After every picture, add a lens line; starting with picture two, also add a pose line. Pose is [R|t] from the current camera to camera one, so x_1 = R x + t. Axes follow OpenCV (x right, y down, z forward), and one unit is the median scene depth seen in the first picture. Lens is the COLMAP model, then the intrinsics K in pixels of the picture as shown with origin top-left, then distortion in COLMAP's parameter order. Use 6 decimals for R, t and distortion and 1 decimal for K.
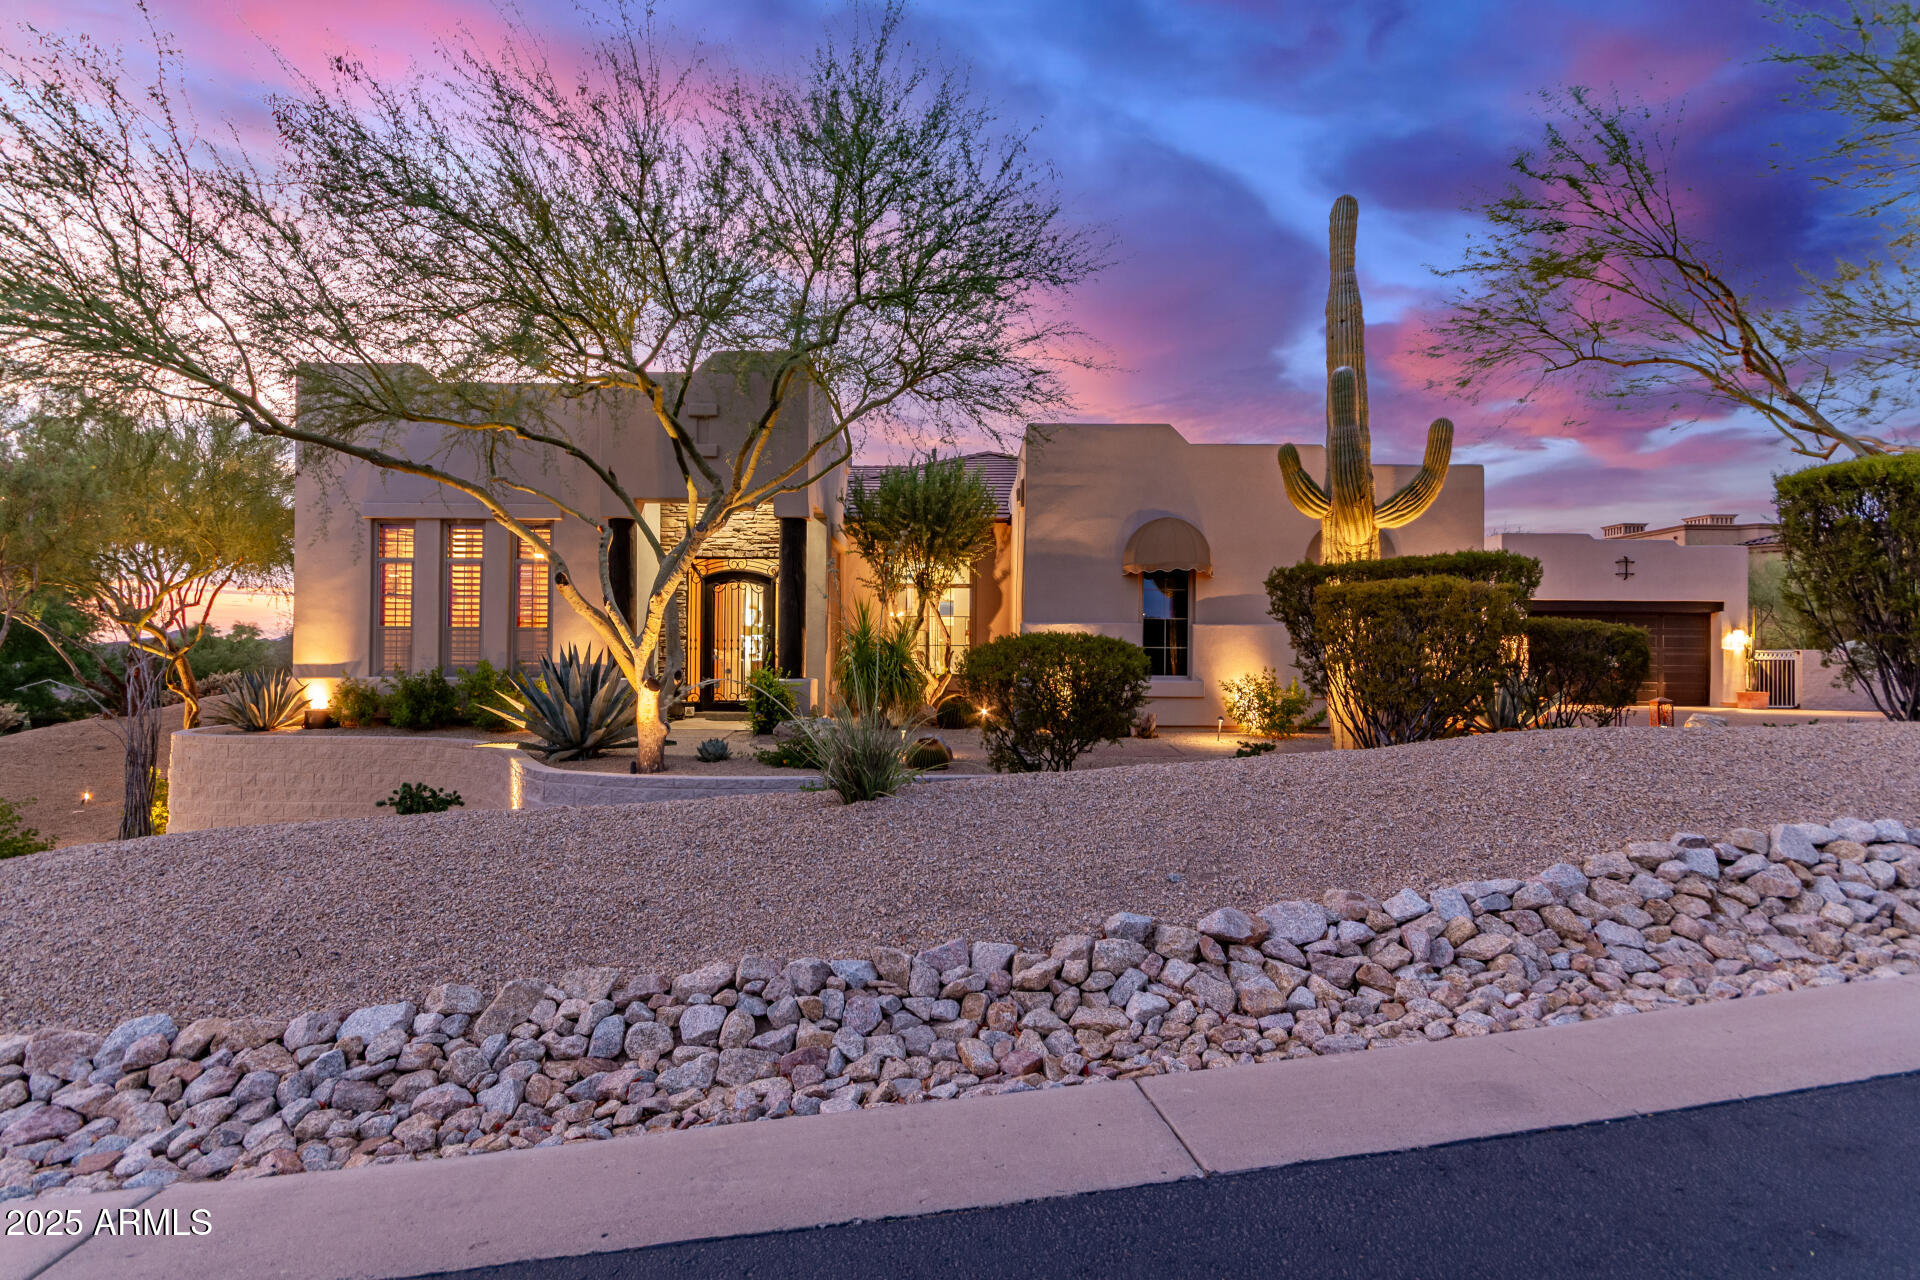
lens RADIAL K [[899.9, 0, 961.7], [0, 899.9, 636.9], [0, 0, 1]] dist [0.016993, -0.002334]
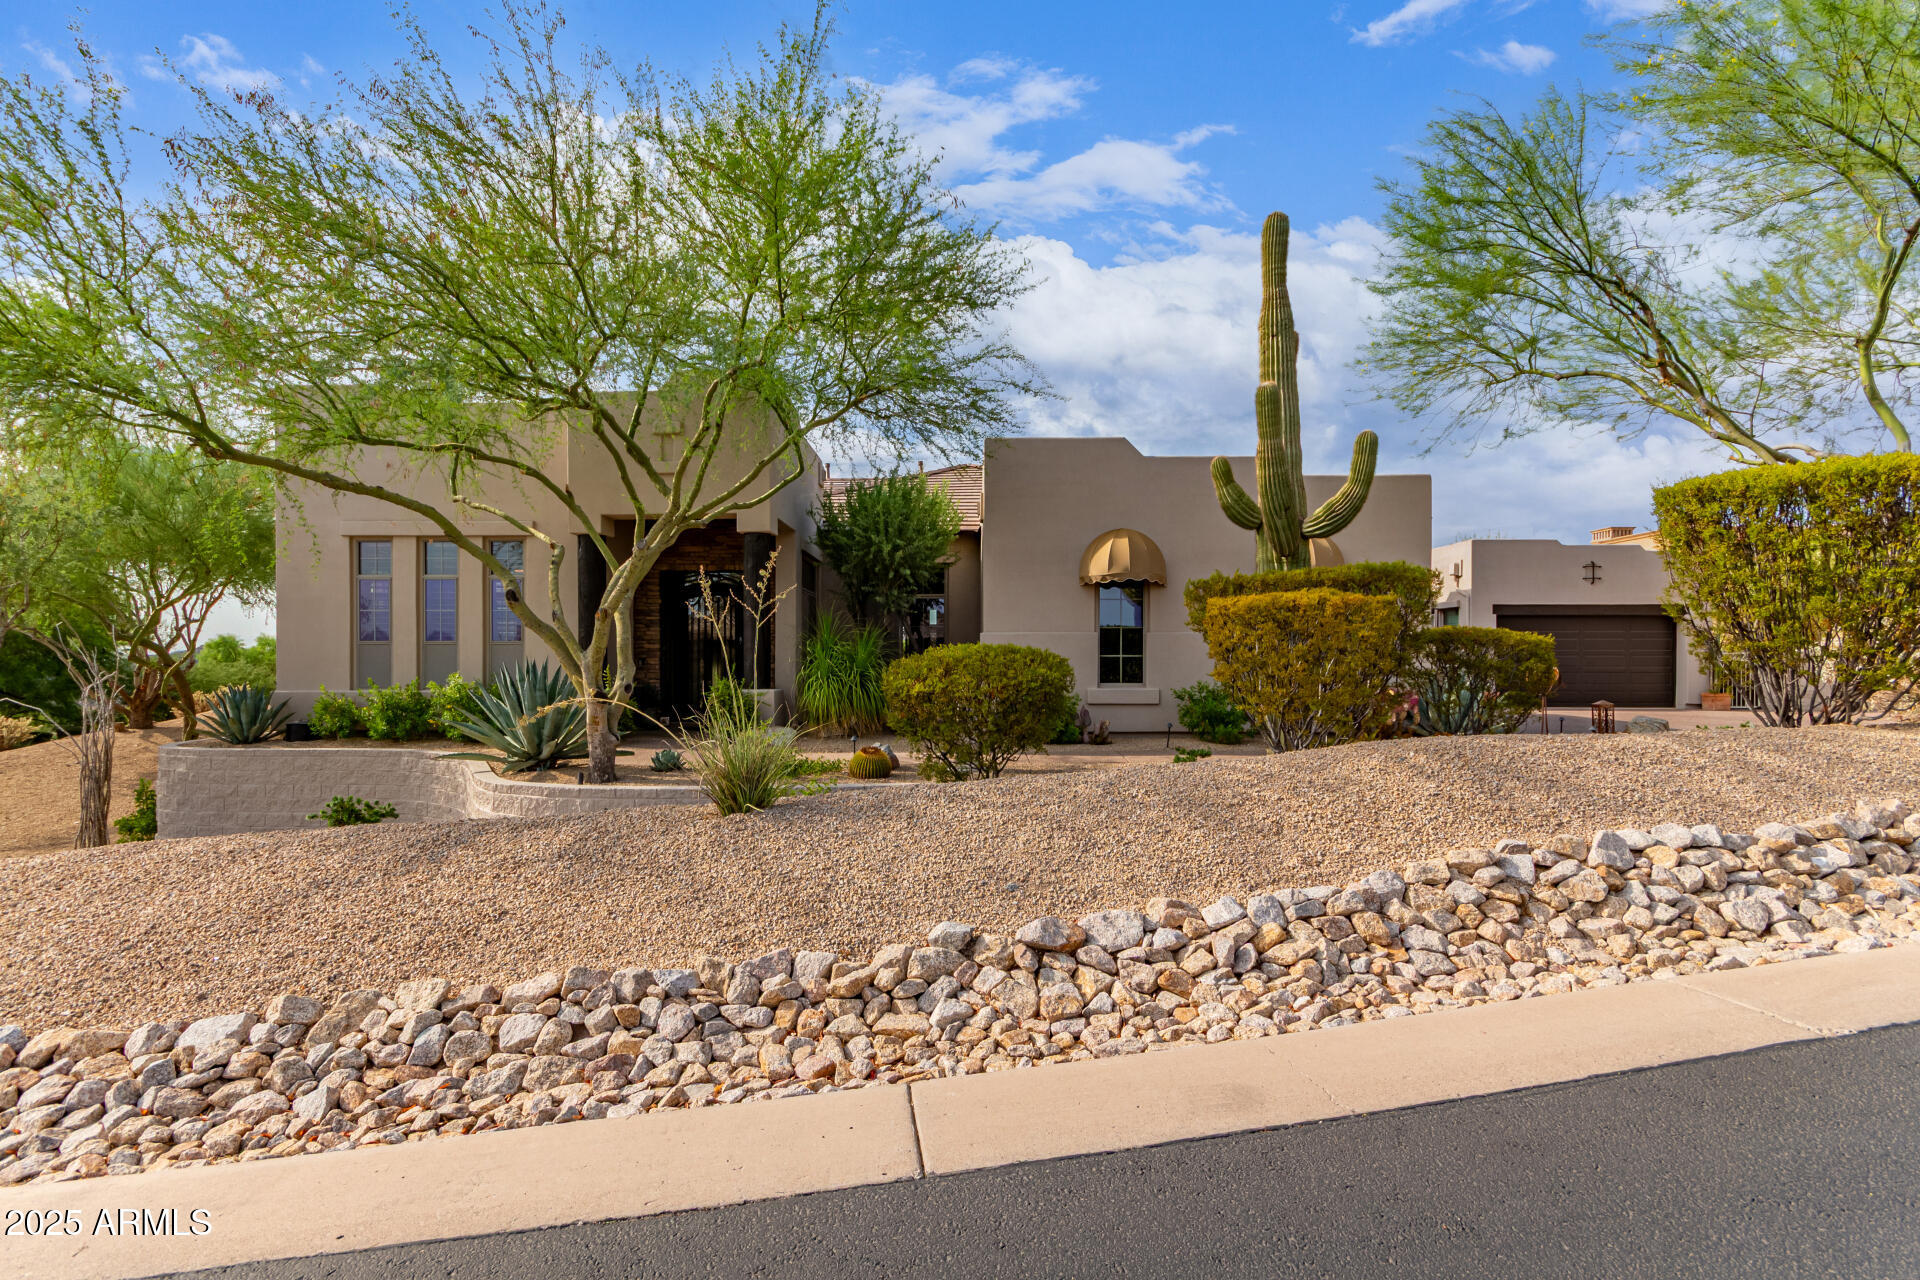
lens RADIAL K [[899.9, 0, 1156.3], [0, 899.9, 628.3], [0, 0, 1]] dist [0.016993, -0.002334]
pose [[0.999861, -0.008183, -0.014537, 0.452078], [0.008204, 0.999965, 0.001375, -0.033243], [0.014525, -0.001494, 0.999893, -0.038636]]
